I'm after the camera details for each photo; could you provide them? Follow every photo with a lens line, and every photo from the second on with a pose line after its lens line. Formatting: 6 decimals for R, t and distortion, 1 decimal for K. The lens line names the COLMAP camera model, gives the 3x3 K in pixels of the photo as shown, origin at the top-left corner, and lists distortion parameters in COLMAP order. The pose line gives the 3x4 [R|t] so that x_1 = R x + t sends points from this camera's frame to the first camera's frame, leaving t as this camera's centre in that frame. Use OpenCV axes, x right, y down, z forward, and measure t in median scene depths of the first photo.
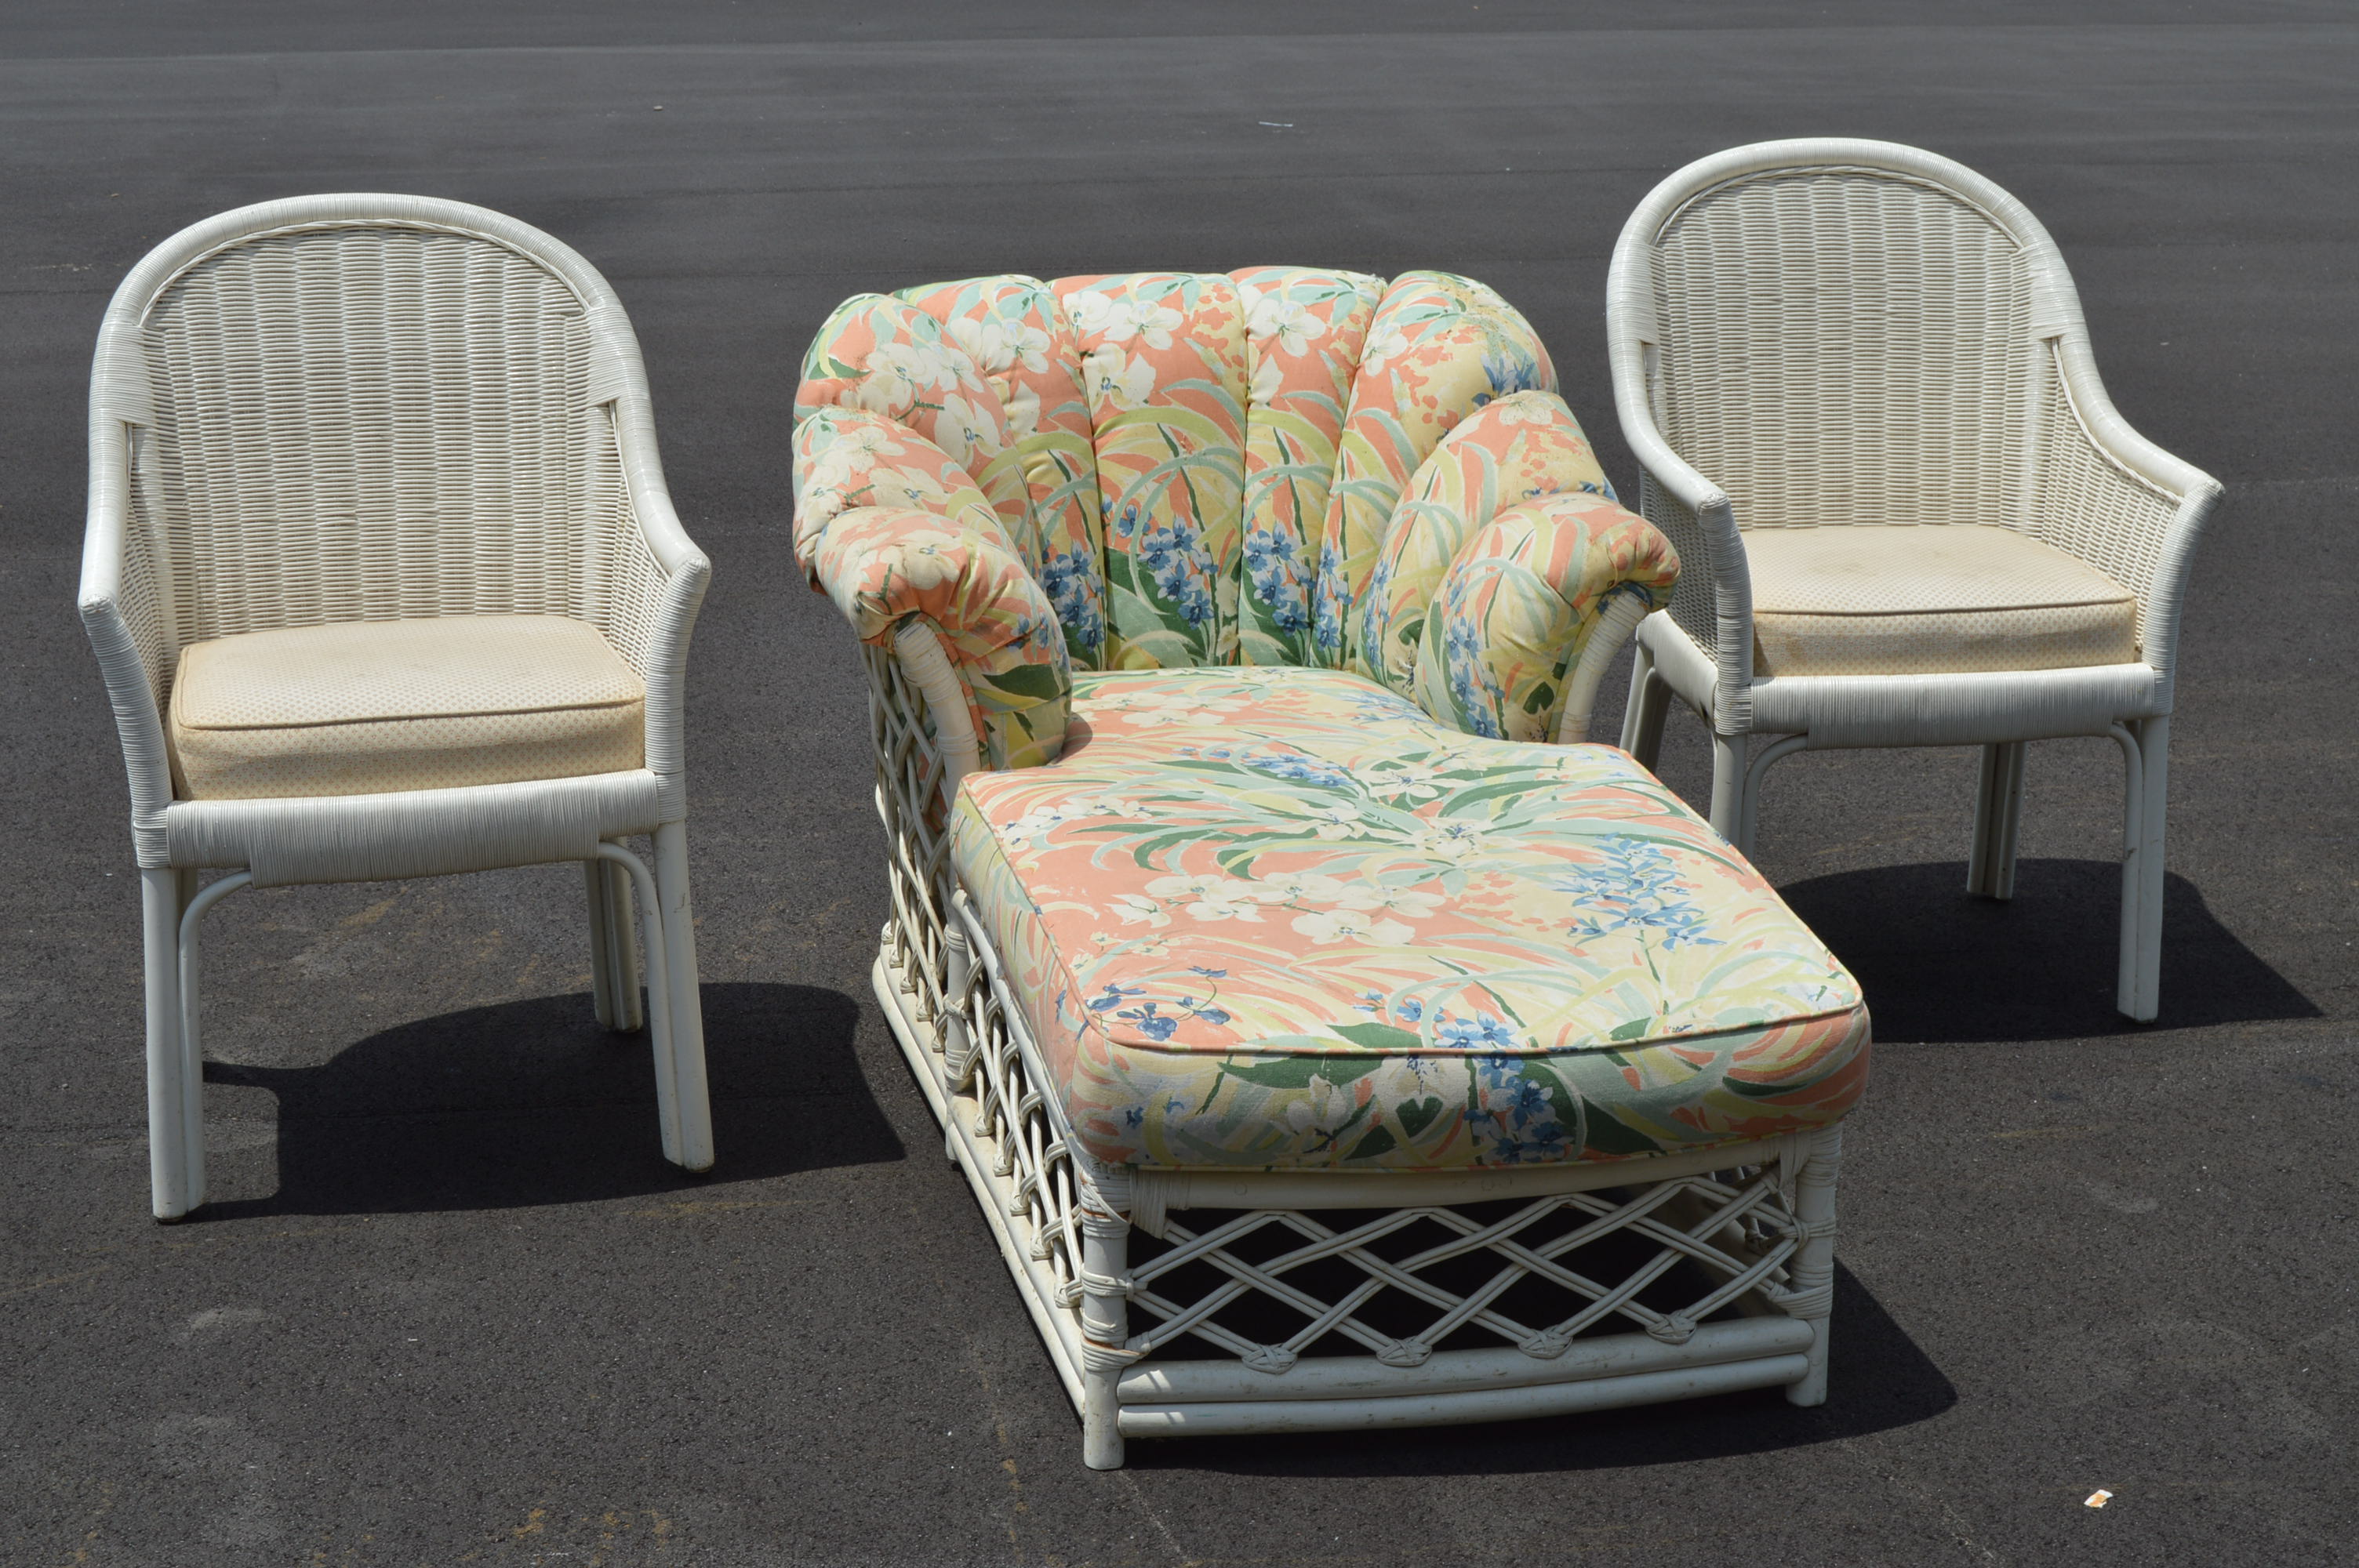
lens RADIAL K [[3781.2, 0, 1179.5], [0, 3781.2, 784.0], [0, 0, 1]] dist [-0.067344, 0.000110]
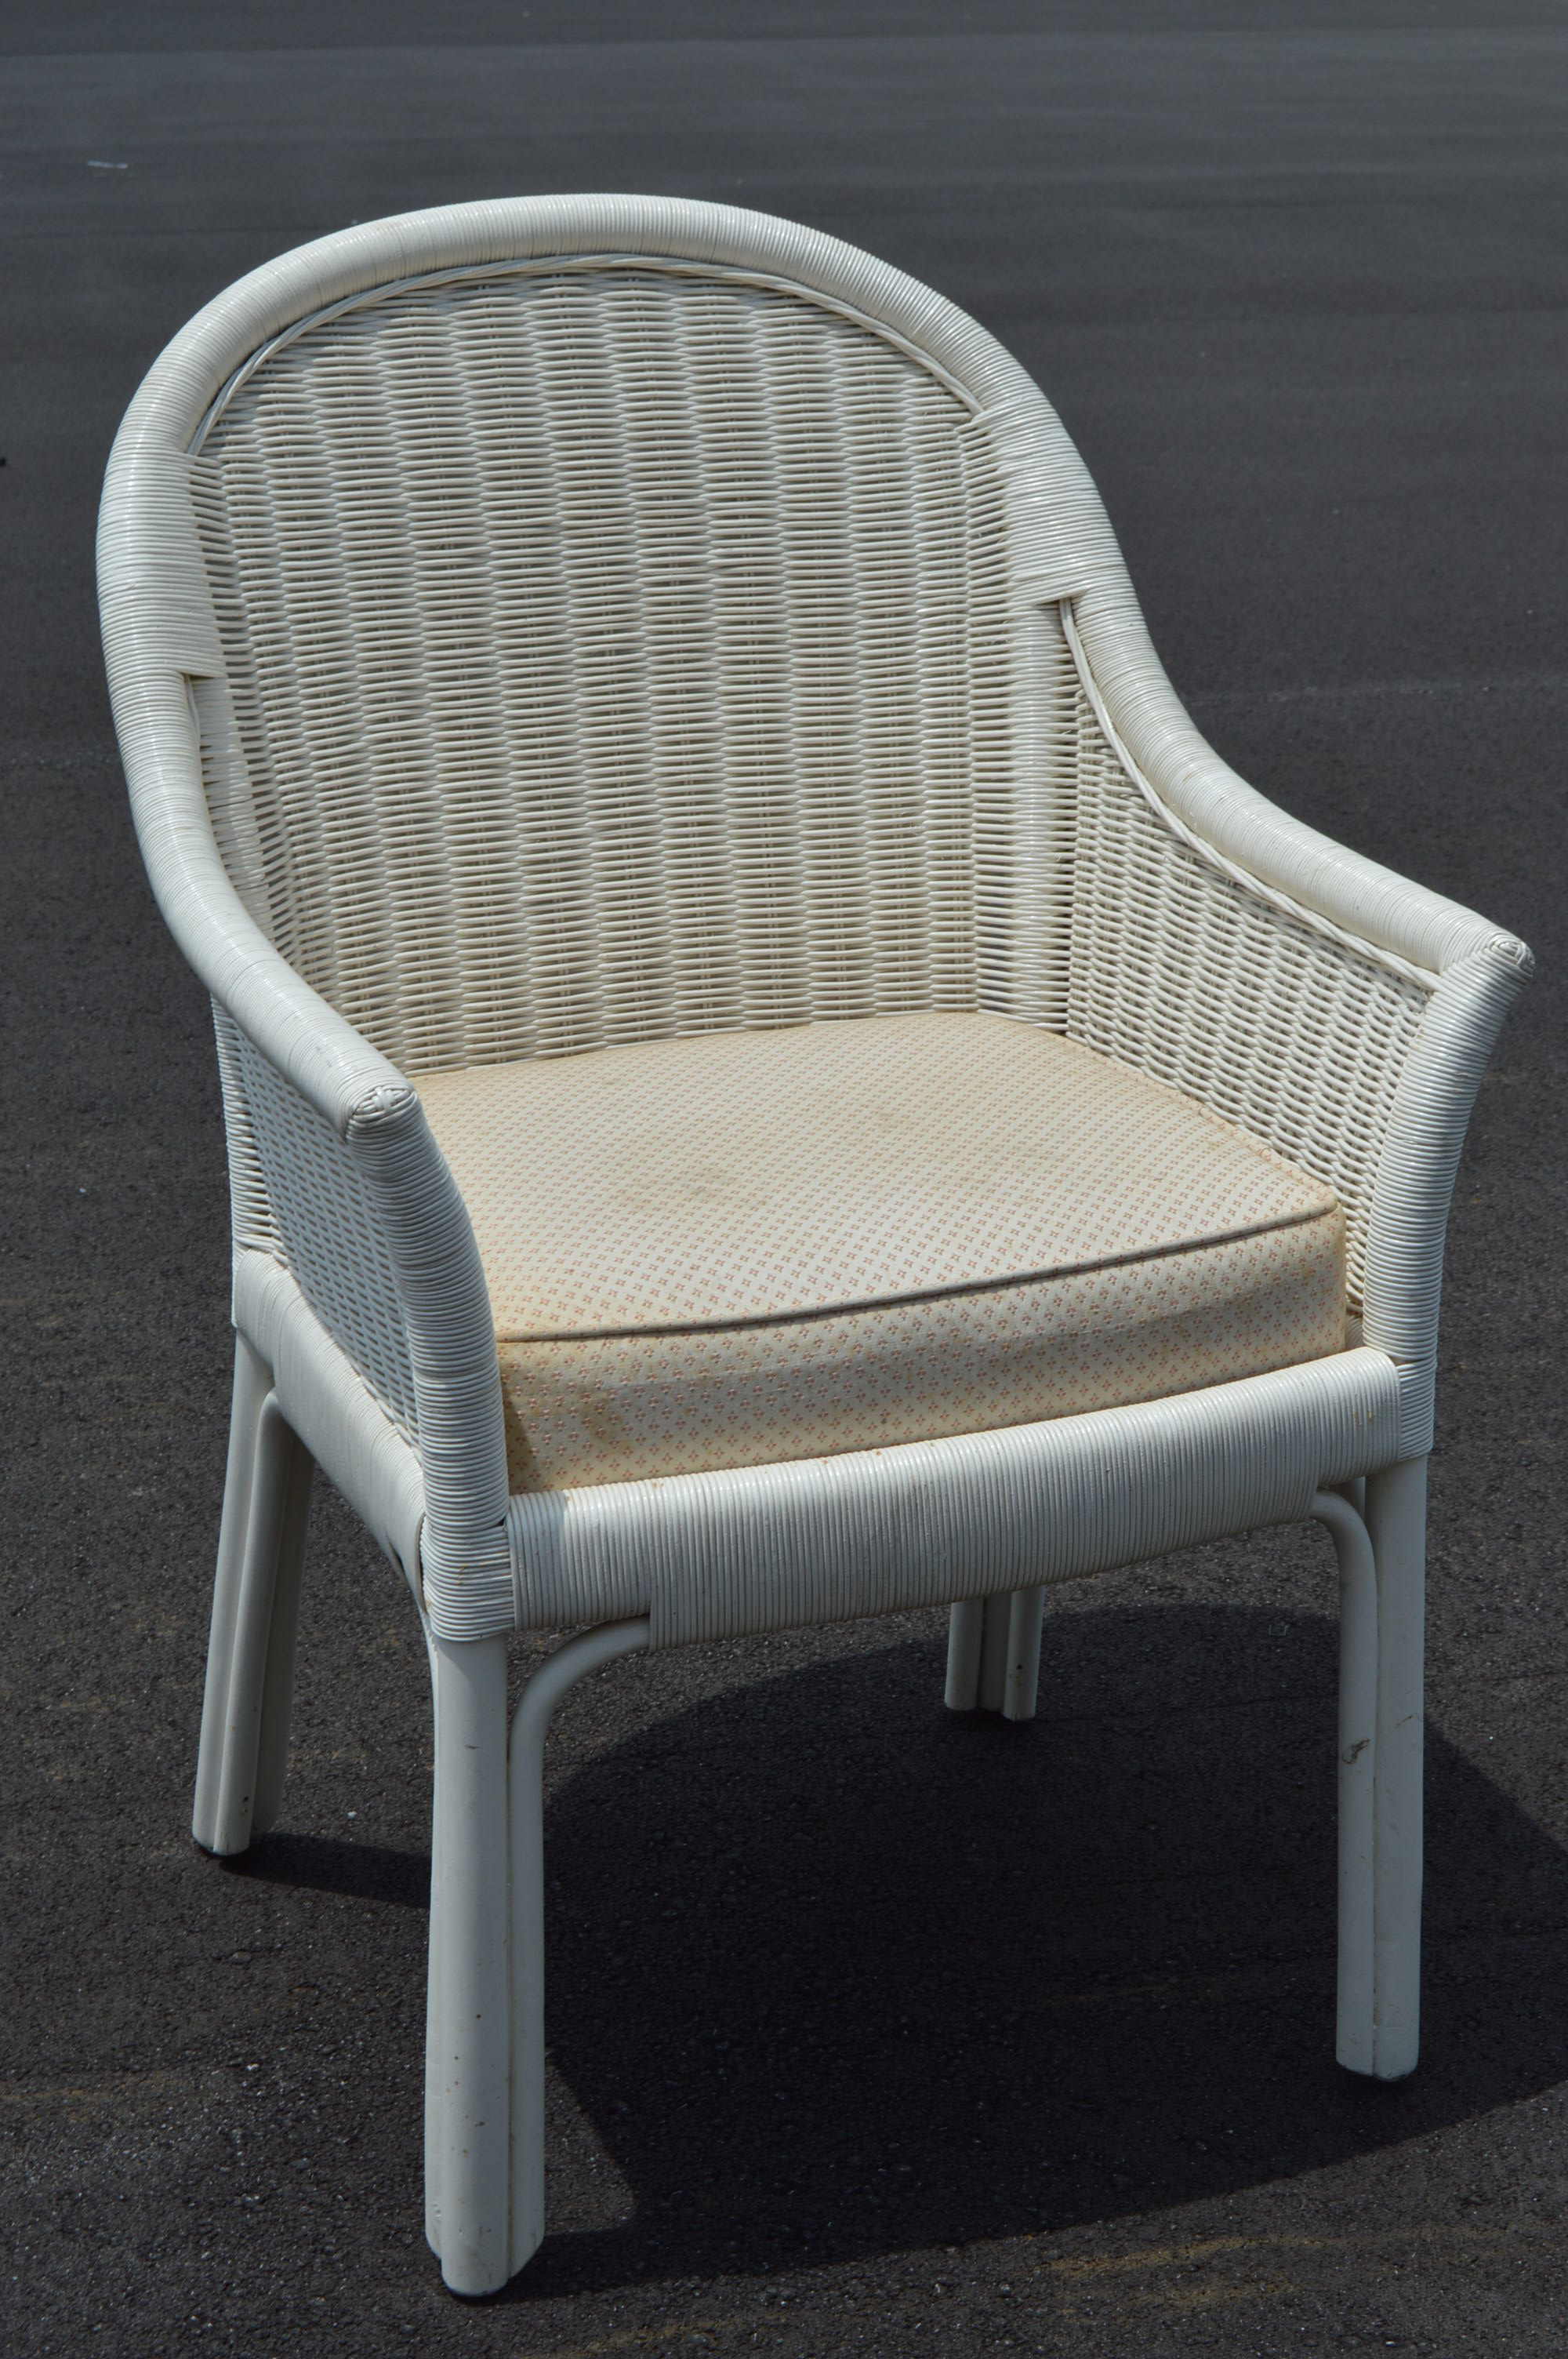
lens RADIAL K [[3976.8, 0, 784.0], [0, 3976.8, 1179.5], [0, 0, 1]] dist [-0.094299, -0.017215]
pose [[0.968078, -0.095721, 0.231653, 0.085079], [0.081302, 0.994155, 0.071034, -0.094406], [-0.237098, -0.049933, 0.970202, 0.582854]]
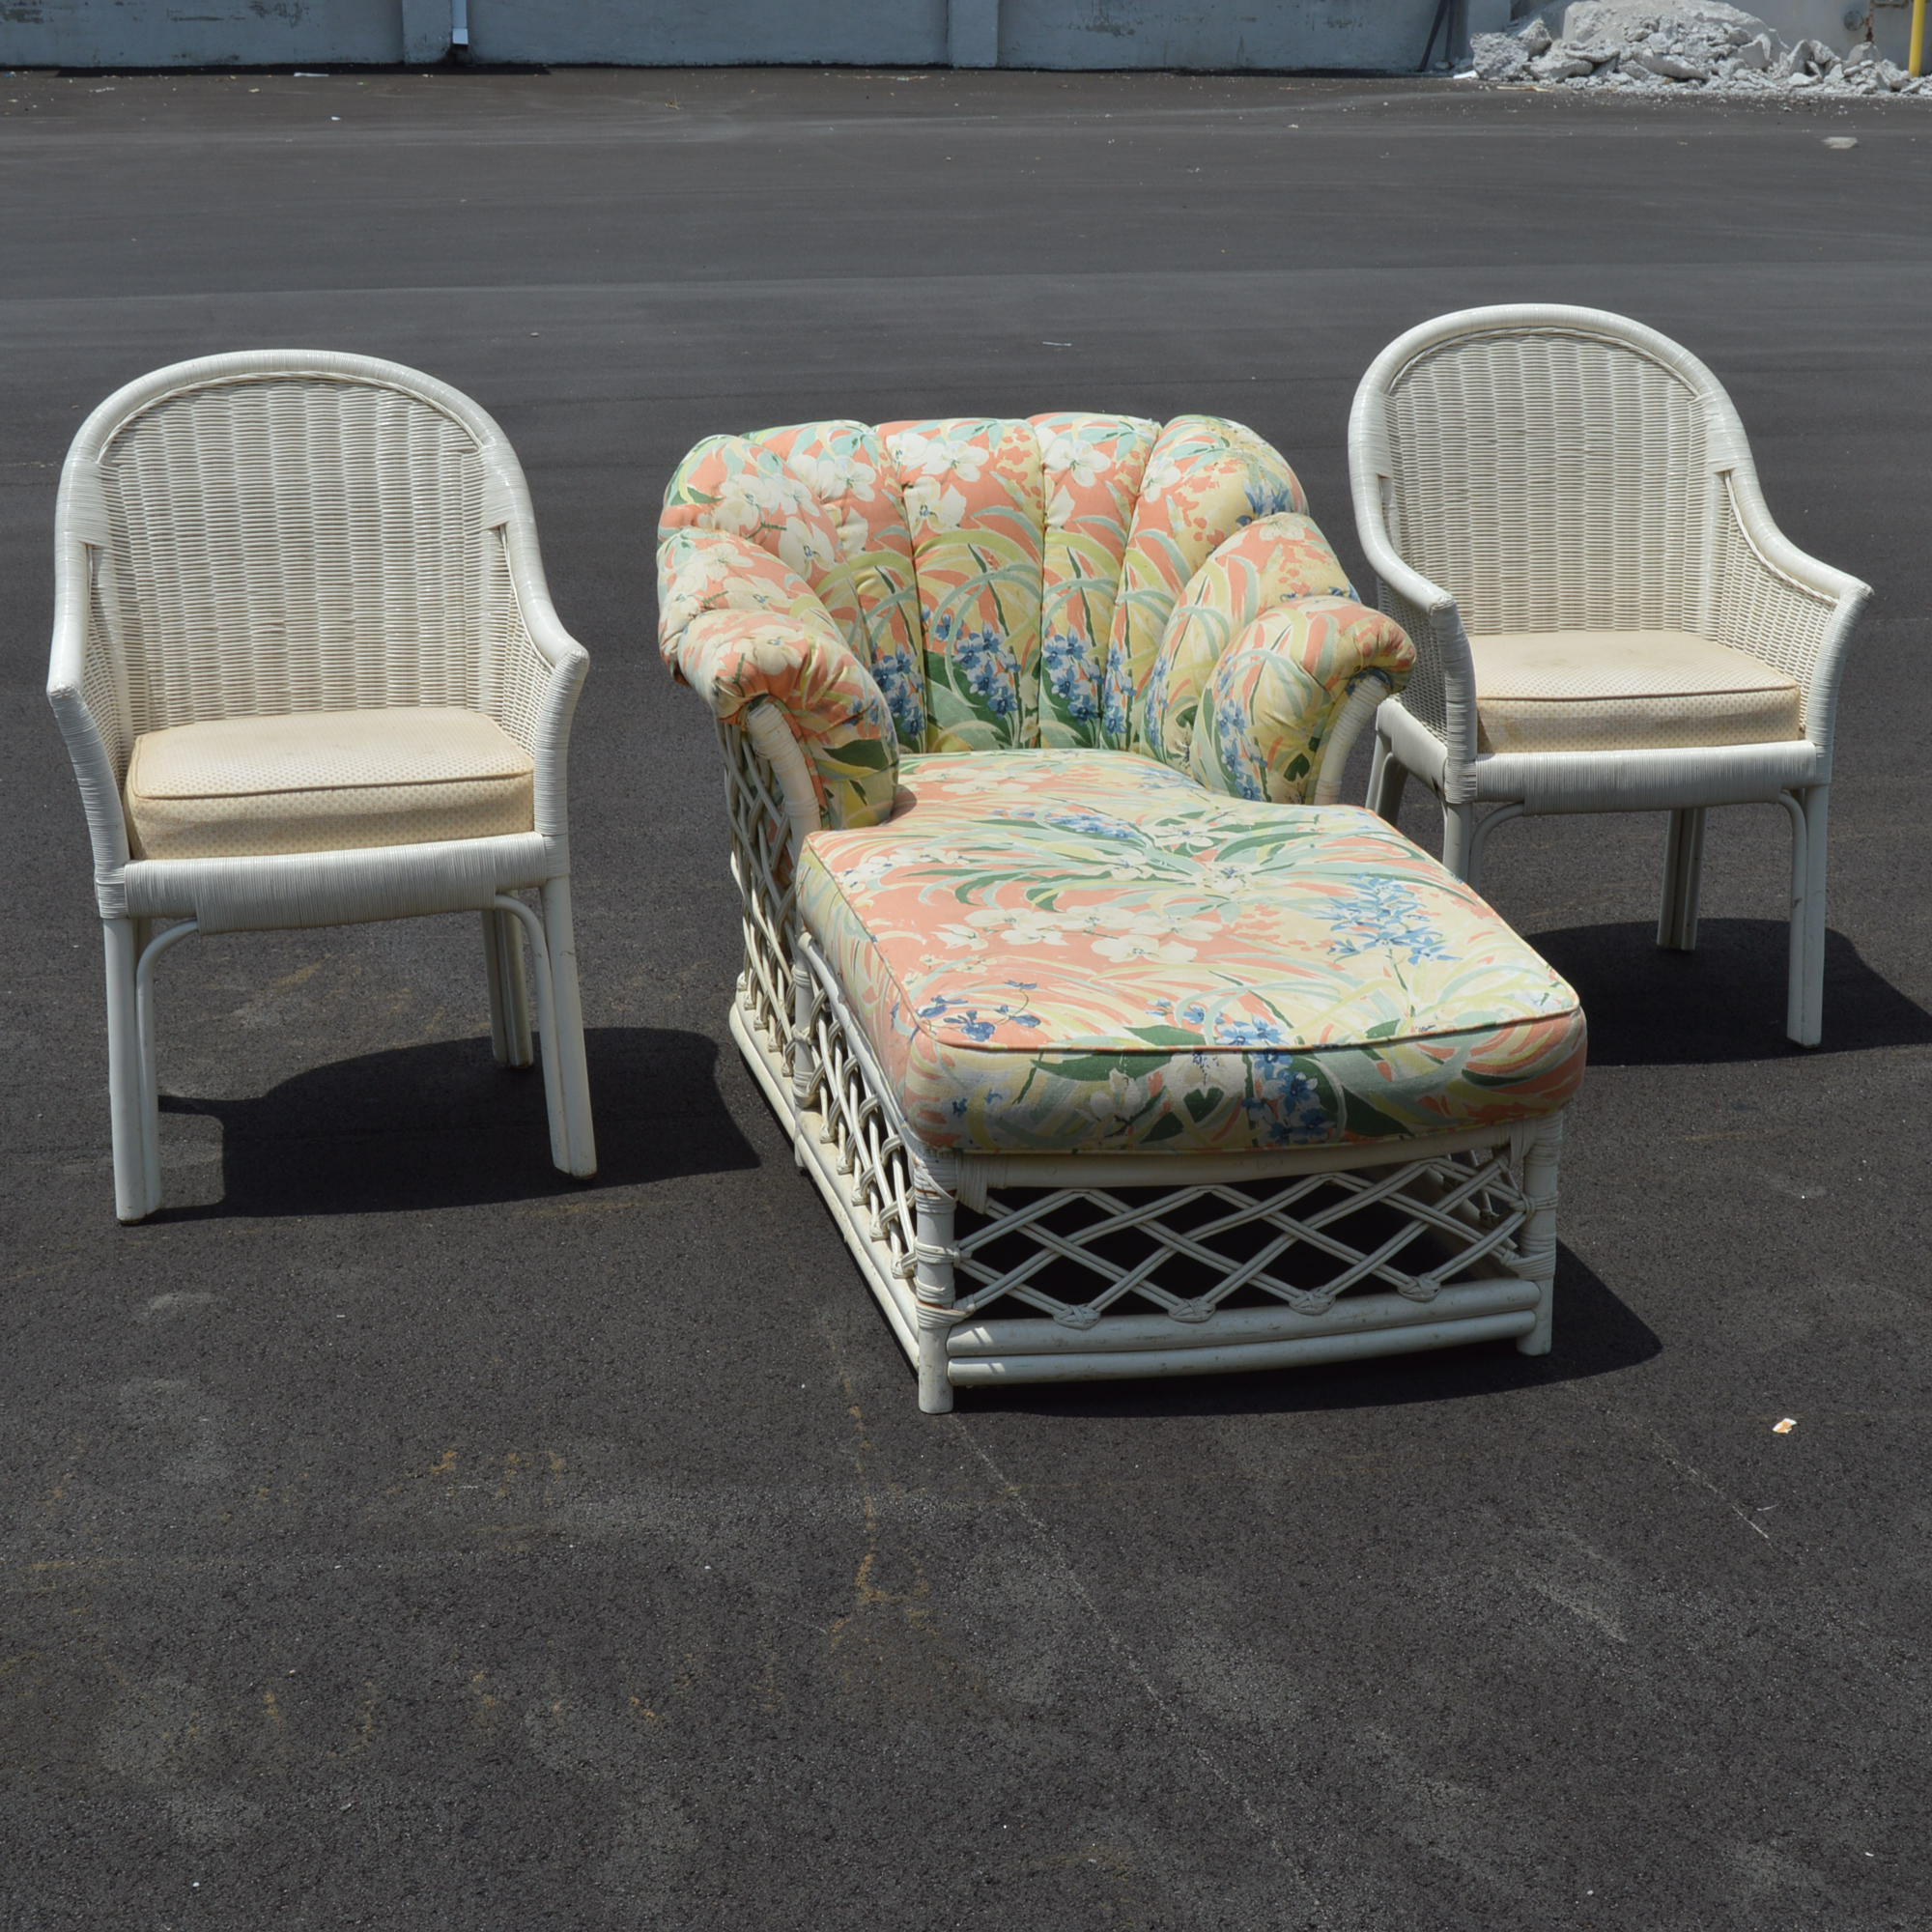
lens RADIAL K [[3173.8, 0, 1038.7], [0, 3173.8, 945.7], [0, 0, 1]] dist [-0.087215, -0.001239]
pose [[0.999755, -0.010279, 0.019588, -0.004723], [0.010175, 0.999934, 0.005406, 0.025299], [-0.019643, -0.005206, 0.999794, 0.016199]]
